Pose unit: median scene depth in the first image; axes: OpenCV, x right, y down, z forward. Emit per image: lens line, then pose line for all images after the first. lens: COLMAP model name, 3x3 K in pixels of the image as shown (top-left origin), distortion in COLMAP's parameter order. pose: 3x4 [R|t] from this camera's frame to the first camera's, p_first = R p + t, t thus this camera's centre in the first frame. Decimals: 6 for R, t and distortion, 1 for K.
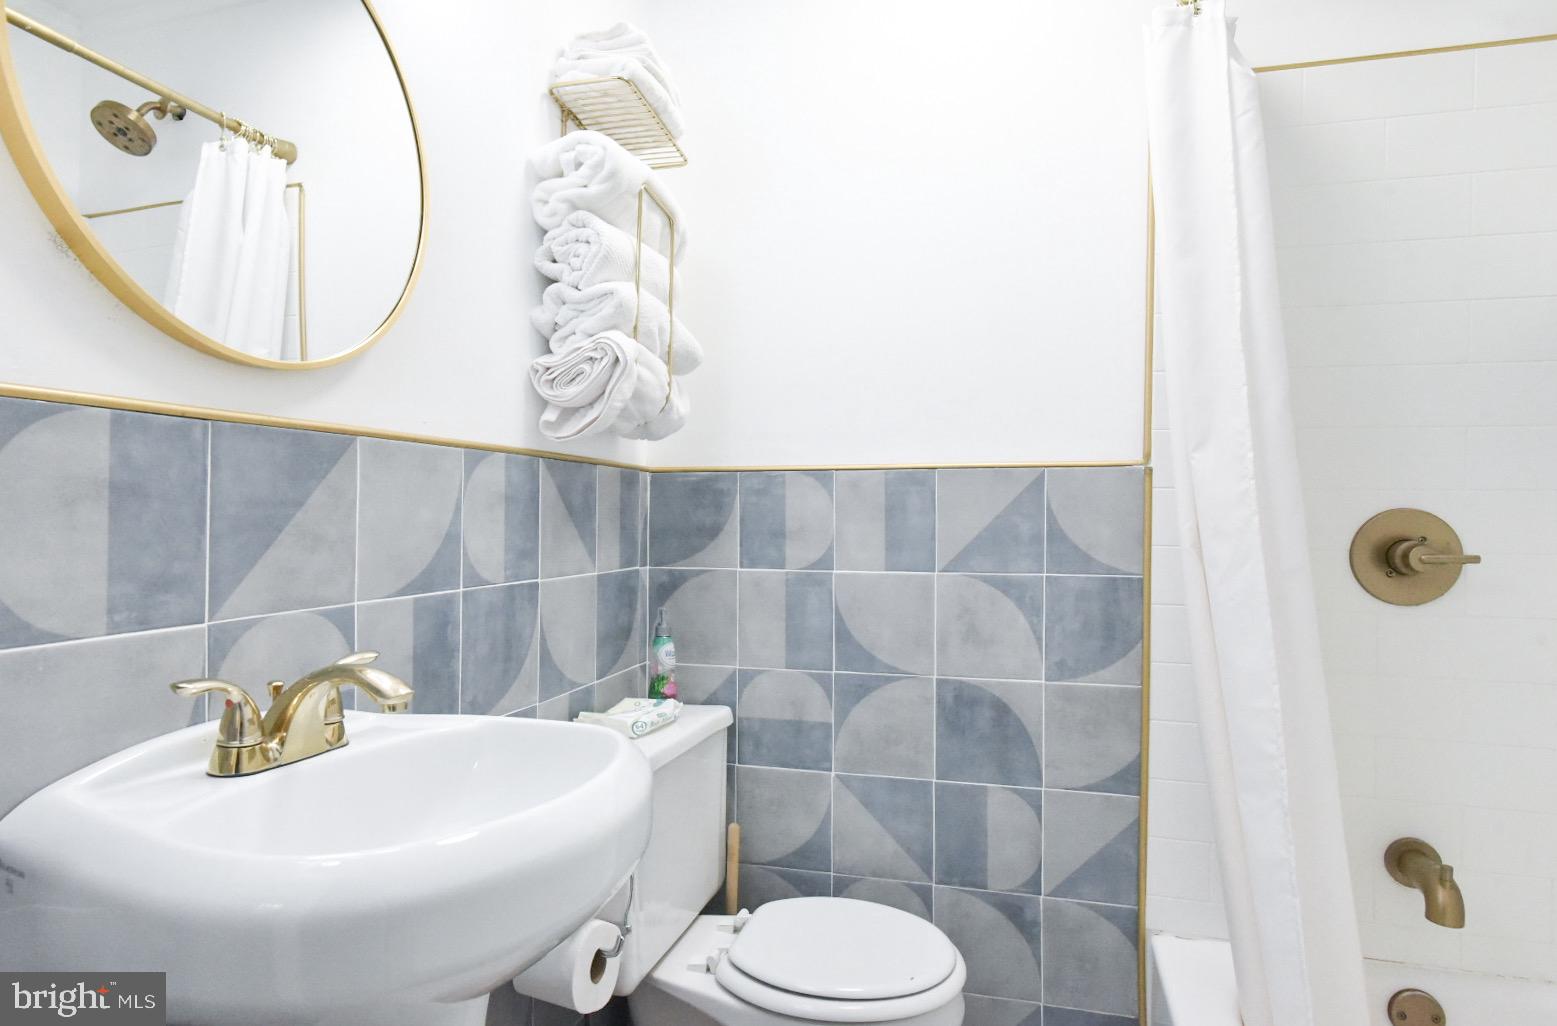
lens RADIAL K [[894.0, 0, 773.7], [0, 894.0, 506.3], [0, 0, 1]] dist [0.006409, -0.005836]
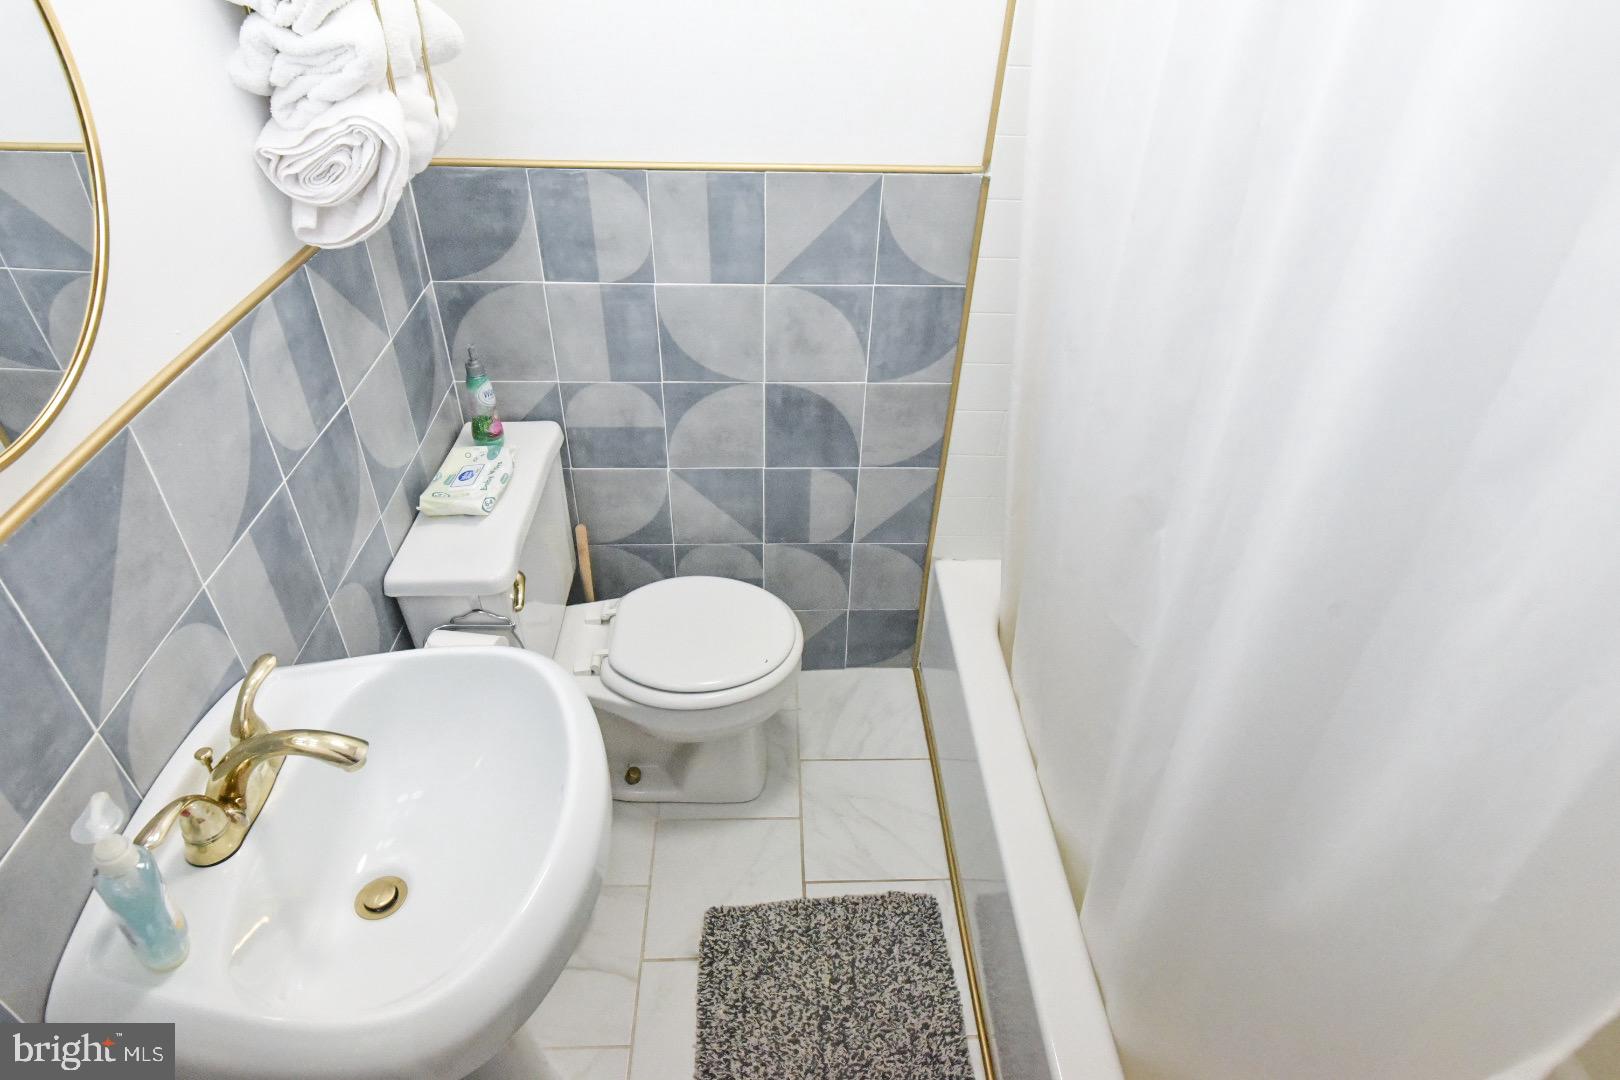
lens RADIAL K [[930.1, 0, 796.7], [0, 930.1, 526.8], [0, 0, 1]] dist [0.006409, -0.005836]
pose [[0.953092, -0.168857, 0.251205, -0.081734], [-0.020078, 0.792830, 0.609112, -0.339457], [-0.302016, -0.585583, 0.752249, 0.099585]]
